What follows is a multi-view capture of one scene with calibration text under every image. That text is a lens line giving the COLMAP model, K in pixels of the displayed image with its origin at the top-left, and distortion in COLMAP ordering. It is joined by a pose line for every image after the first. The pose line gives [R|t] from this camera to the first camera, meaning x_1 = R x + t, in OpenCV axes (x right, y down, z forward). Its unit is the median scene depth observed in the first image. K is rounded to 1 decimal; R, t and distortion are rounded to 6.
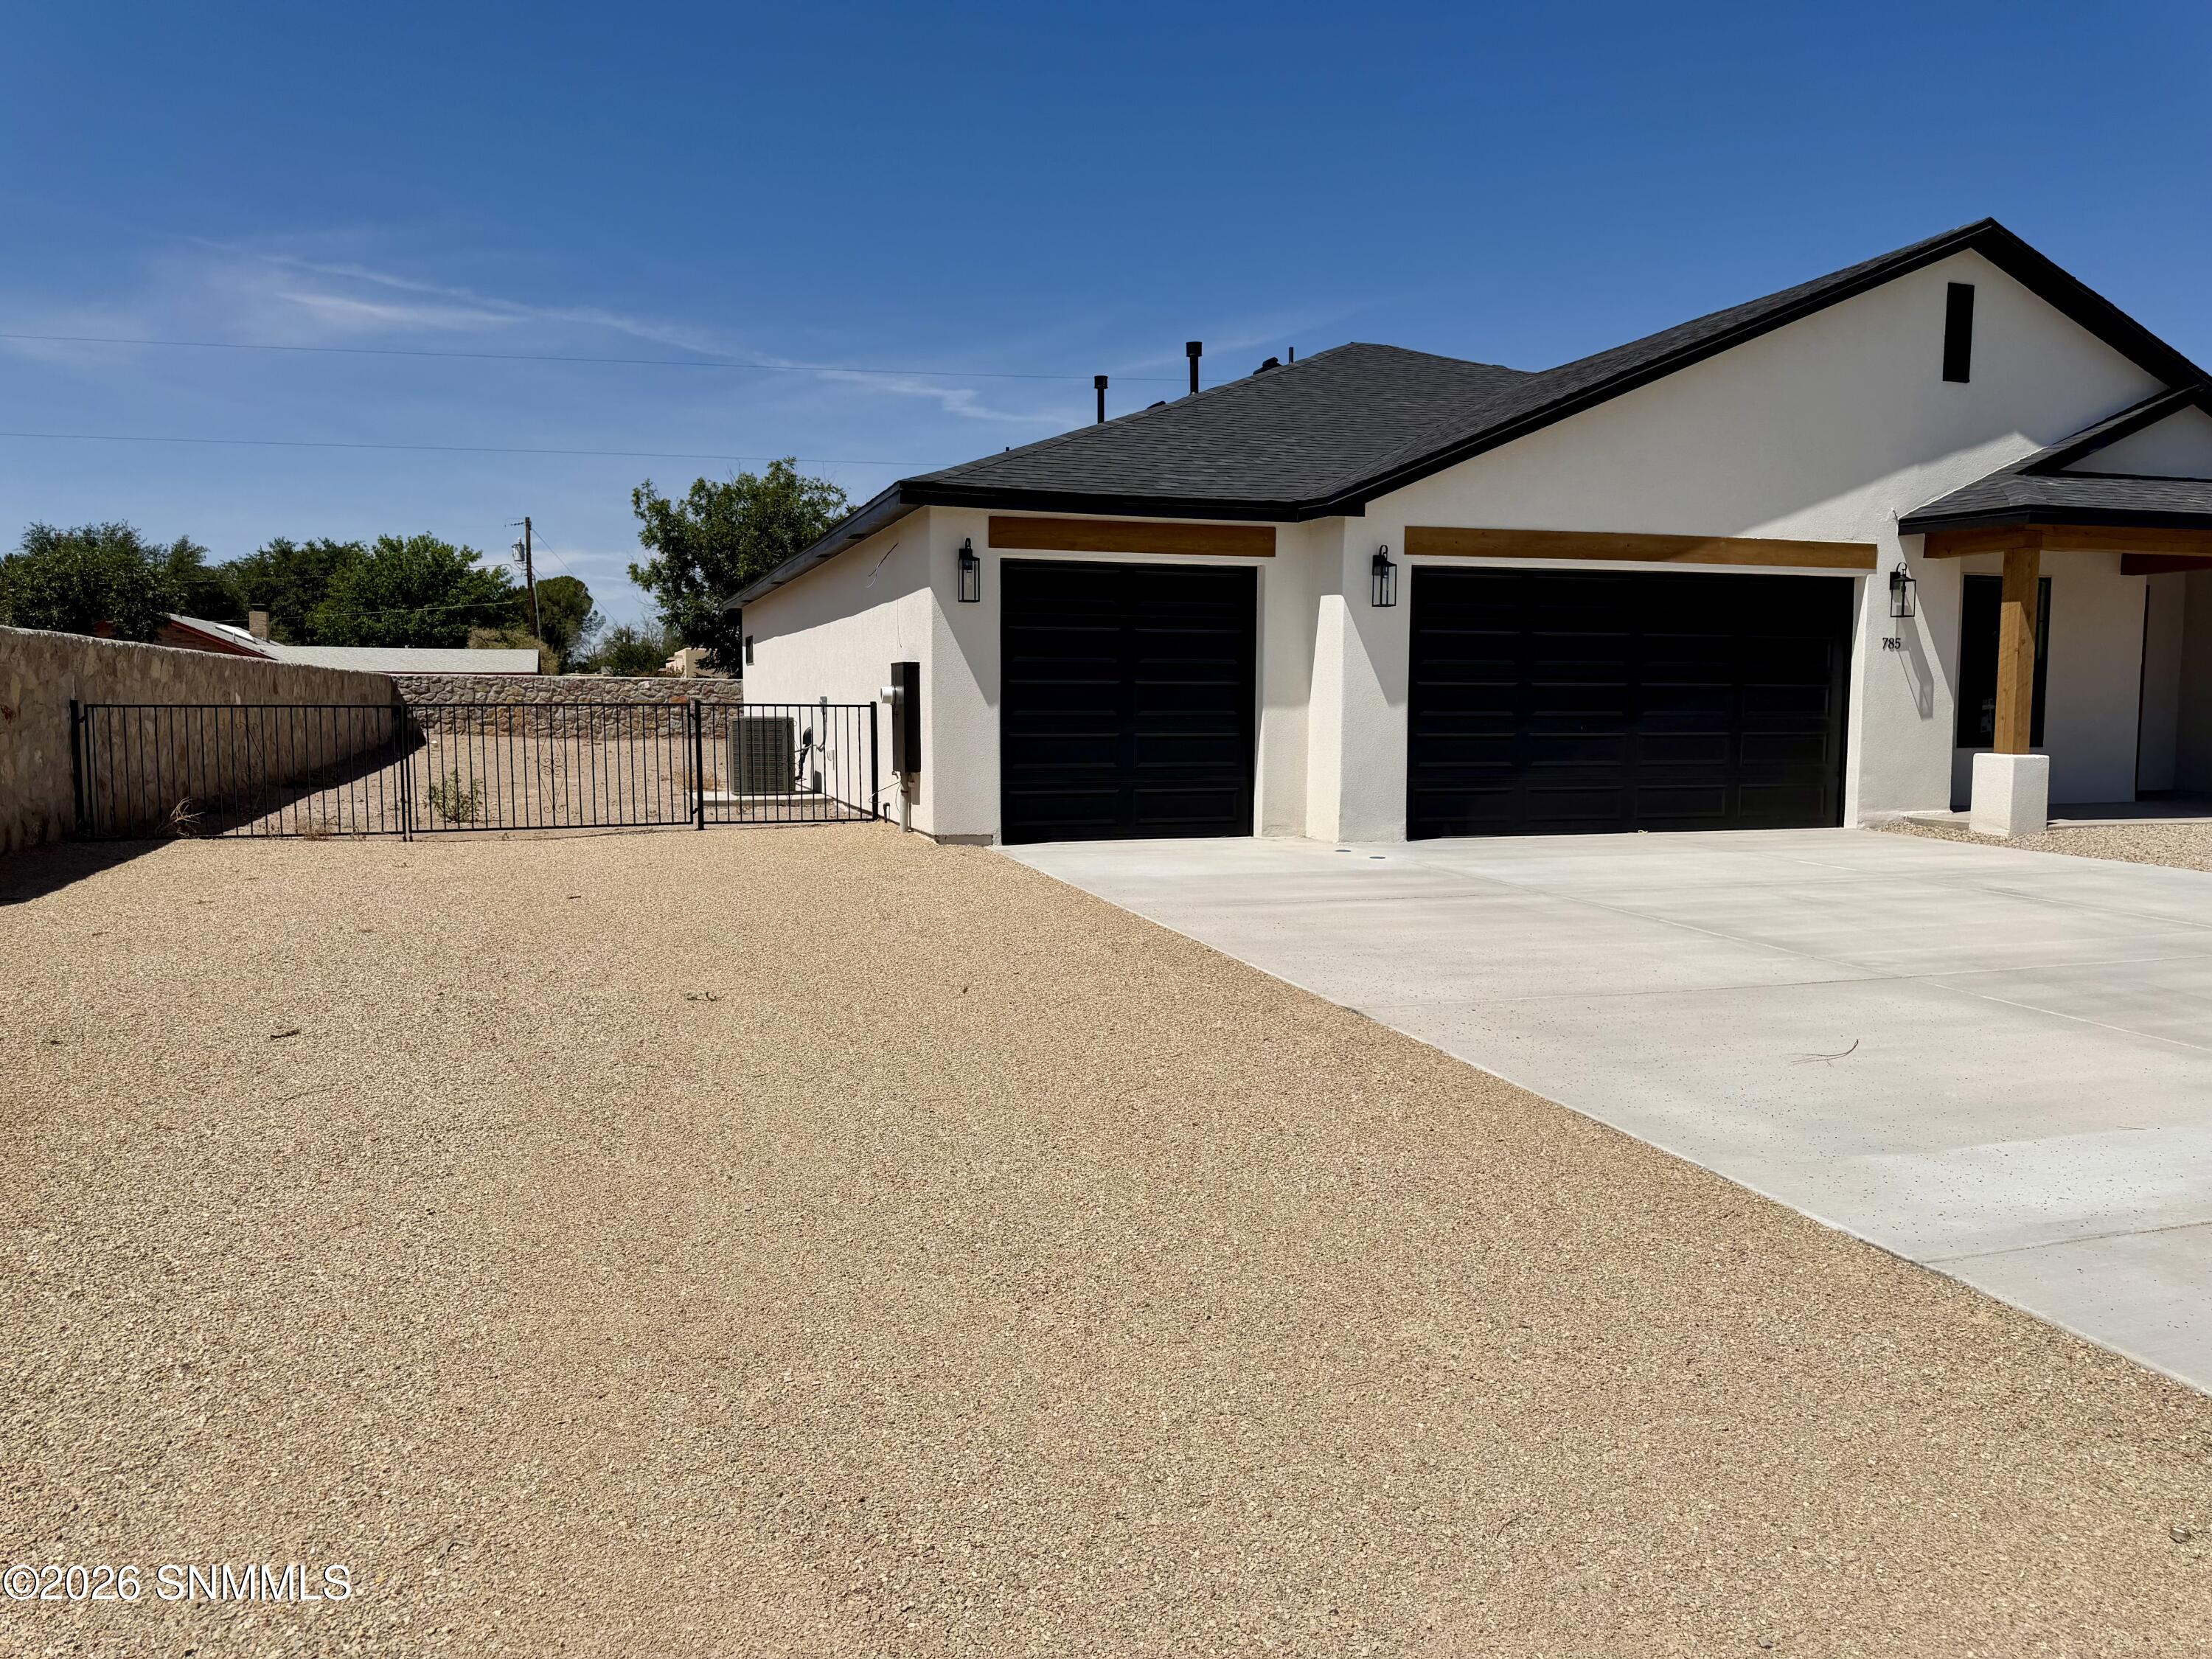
lens RADIAL K [[1539.1, 0, 1094.8], [0, 1539.1, 830.9], [0, 0, 1]] dist [0.119018, -0.170532]
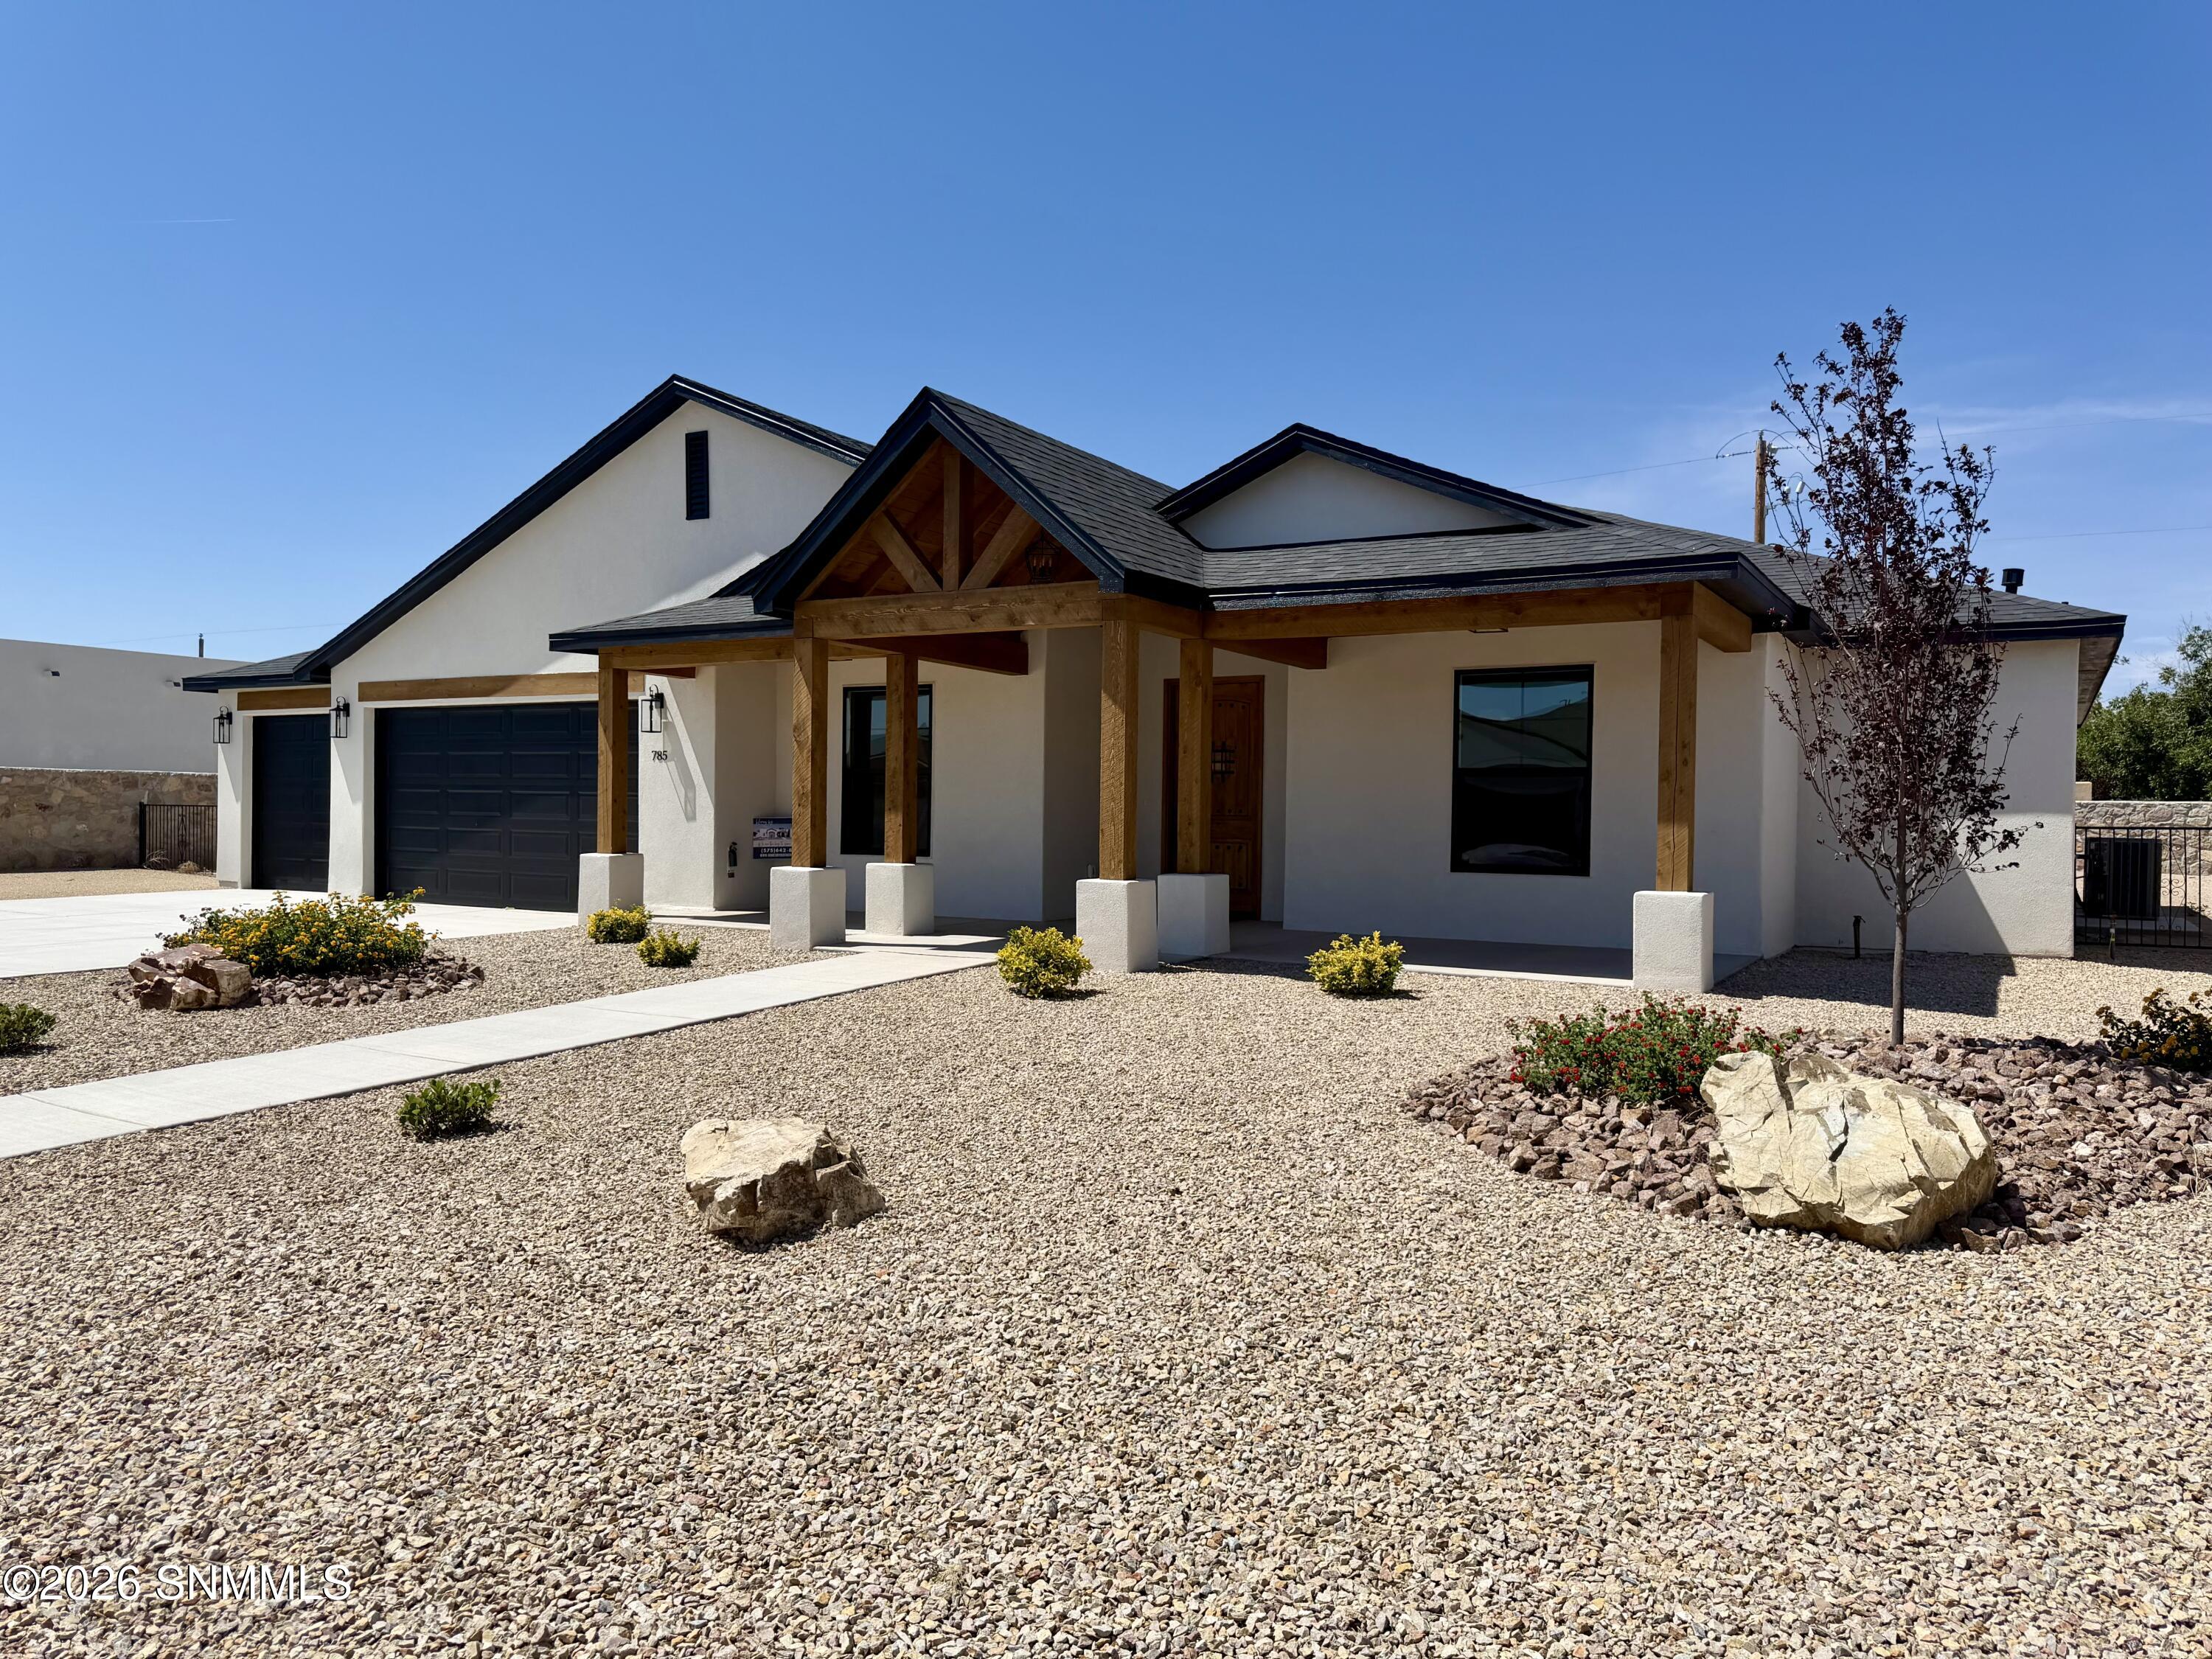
lens RADIAL K [[1539.1, 0, 1094.8], [0, 1539.1, 830.9], [0, 0, 1]] dist [0.119018, -0.170532]
pose [[0.679989, 0.007758, -0.733181, 1.742303], [-0.068880, 0.996198, -0.053342, -0.030141], [0.729980, 0.086774, 0.677938, 0.537005]]
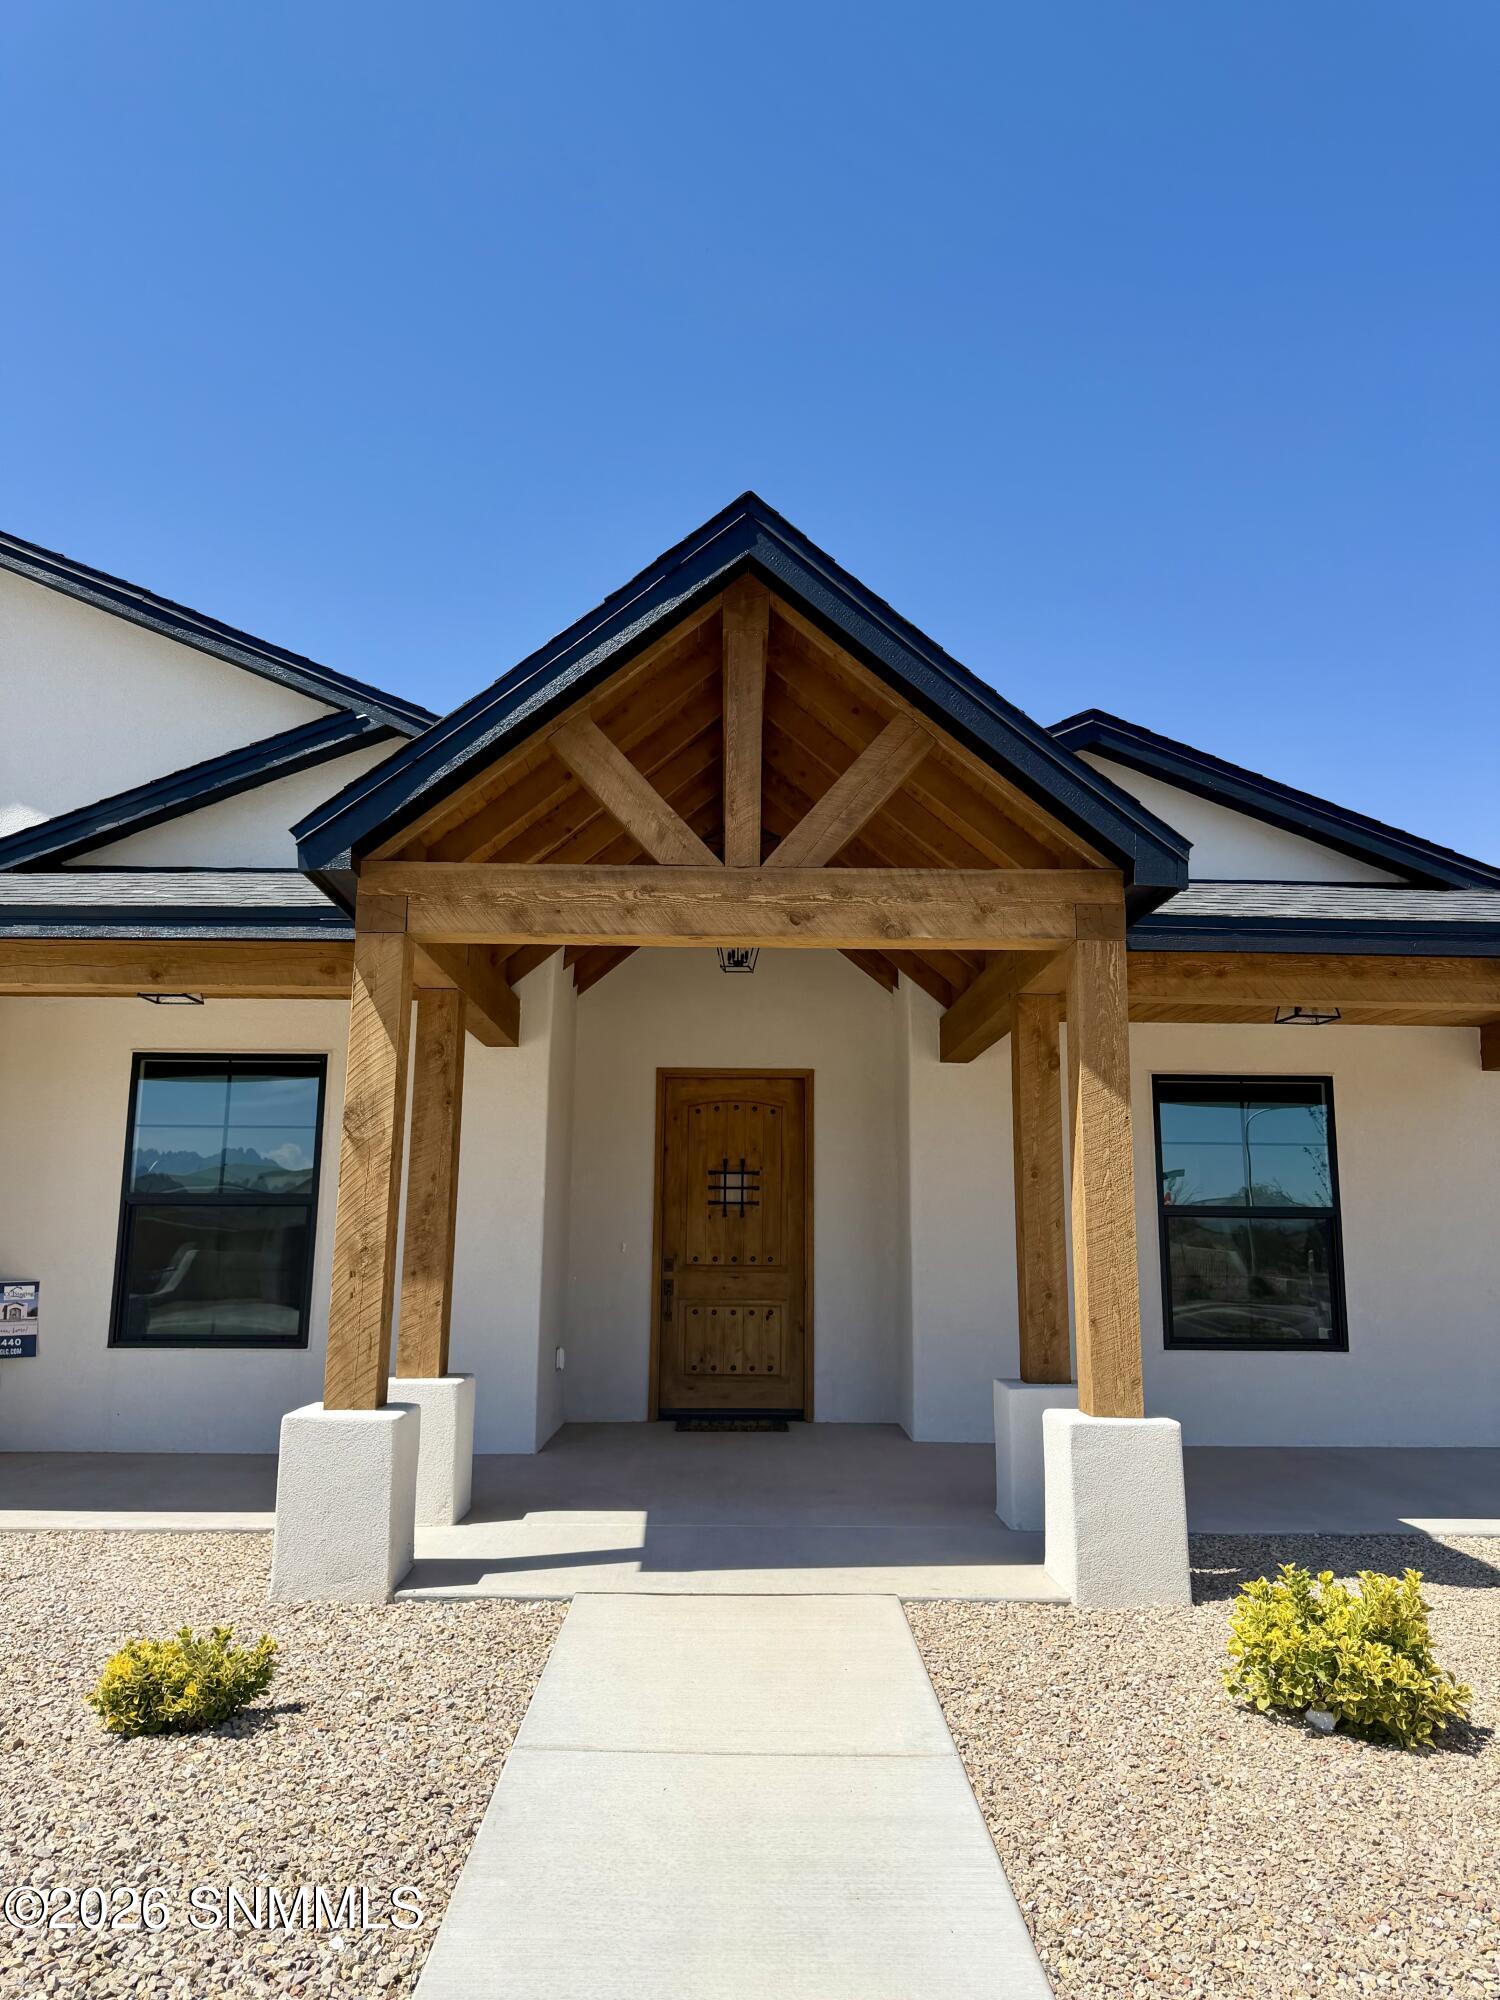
lens RADIAL K [[1391.6, 0, 750.0], [0, 1391.6, 1000.0], [0, 0, 1]] dist [0.119018, -0.170532]
pose [[0.954219, -0.048955, -0.295076, 1.148392], [-0.034170, 0.962216, -0.270136, -0.053137], [0.297151, 0.267851, 0.916492, 0.685007]]
